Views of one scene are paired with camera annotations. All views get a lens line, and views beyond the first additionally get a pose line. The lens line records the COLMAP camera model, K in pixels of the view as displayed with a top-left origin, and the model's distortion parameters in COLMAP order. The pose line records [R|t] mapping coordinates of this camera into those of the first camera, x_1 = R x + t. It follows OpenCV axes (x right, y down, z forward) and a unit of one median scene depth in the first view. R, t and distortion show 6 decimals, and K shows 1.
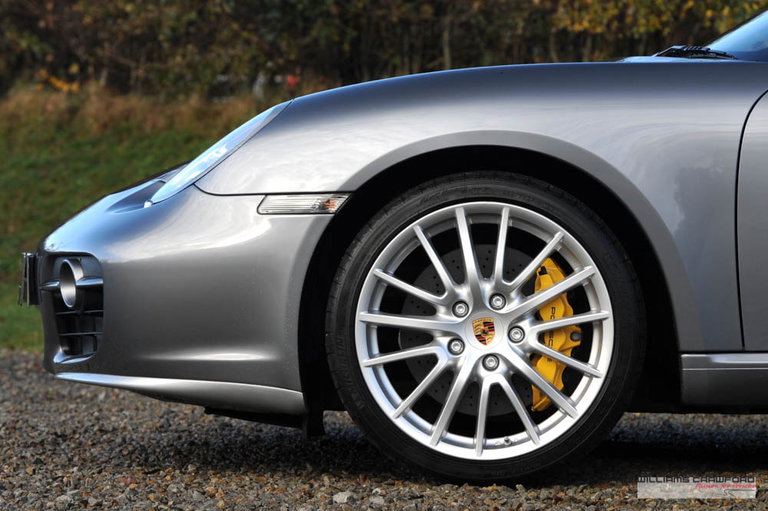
lens RADIAL K [[3217.3, 0, 387.0], [0, 3217.3, 258.0], [0, 0, 1]] dist [0.314853, 0.000000]
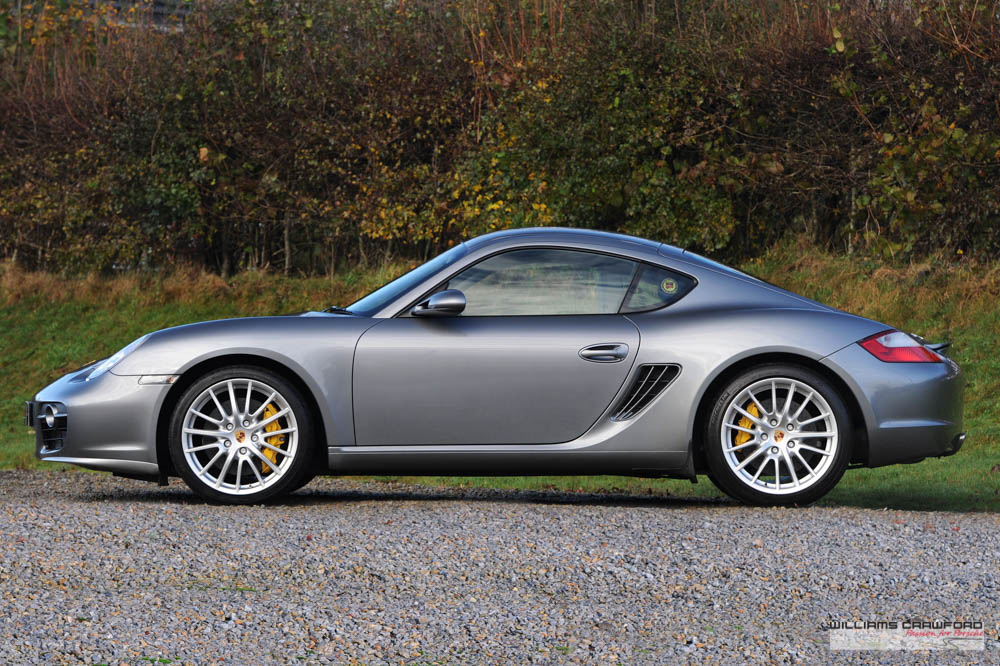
lens RADIAL K [[4547.3, 0, 522.8], [0, 4547.3, 274.3], [0, 0, 1]] dist [0.851870, 0.000000]
pose [[0.999086, 0.004643, 0.042492, 0.085364], [-0.003496, 0.999628, -0.027036, -0.004656], [-0.042602, 0.026862, 0.998731, -2.045436]]
